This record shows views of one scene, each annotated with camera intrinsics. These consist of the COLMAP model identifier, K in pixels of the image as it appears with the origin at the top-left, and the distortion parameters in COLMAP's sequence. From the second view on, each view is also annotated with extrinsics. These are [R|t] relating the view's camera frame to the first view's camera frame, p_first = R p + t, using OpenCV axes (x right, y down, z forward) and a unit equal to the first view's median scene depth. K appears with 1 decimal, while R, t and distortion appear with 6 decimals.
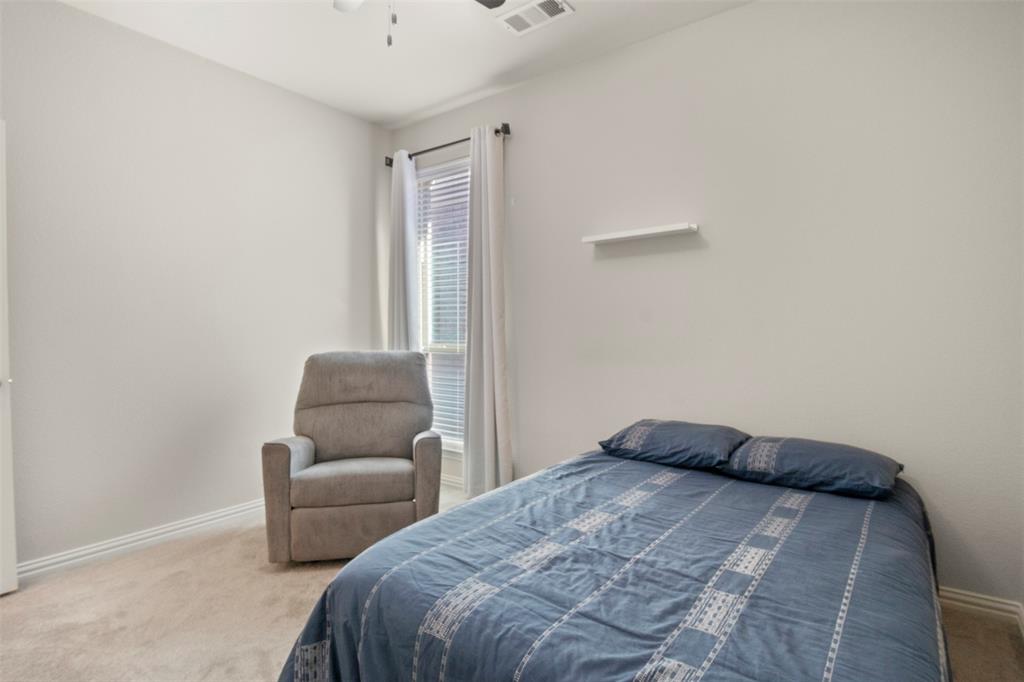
lens RADIAL K [[514.4, 0, 508.3], [0, 514.4, 339.3], [0, 0, 1]] dist [-0.009571, -0.005003]
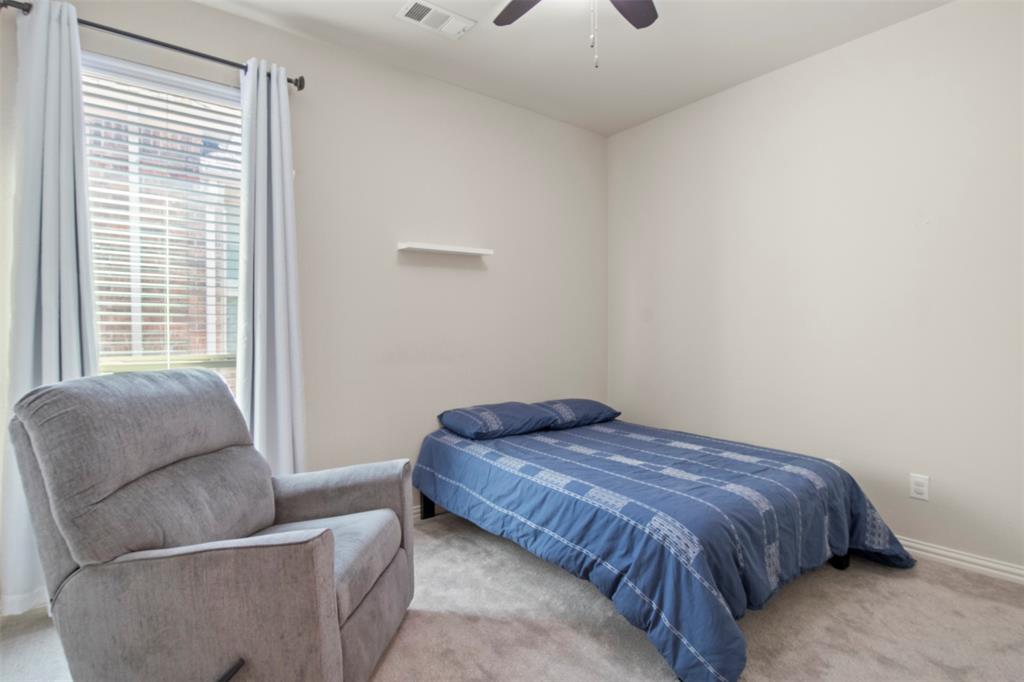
lens RADIAL K [[514.4, 0, 518.5], [0, 514.4, 337.3], [0, 0, 1]] dist [-0.009571, -0.005003]
pose [[0.246625, -0.006928, 0.969086, -0.791621], [0.022619, 0.999743, 0.001391, -0.006904], [-0.968847, 0.021577, 0.246718, 0.541660]]
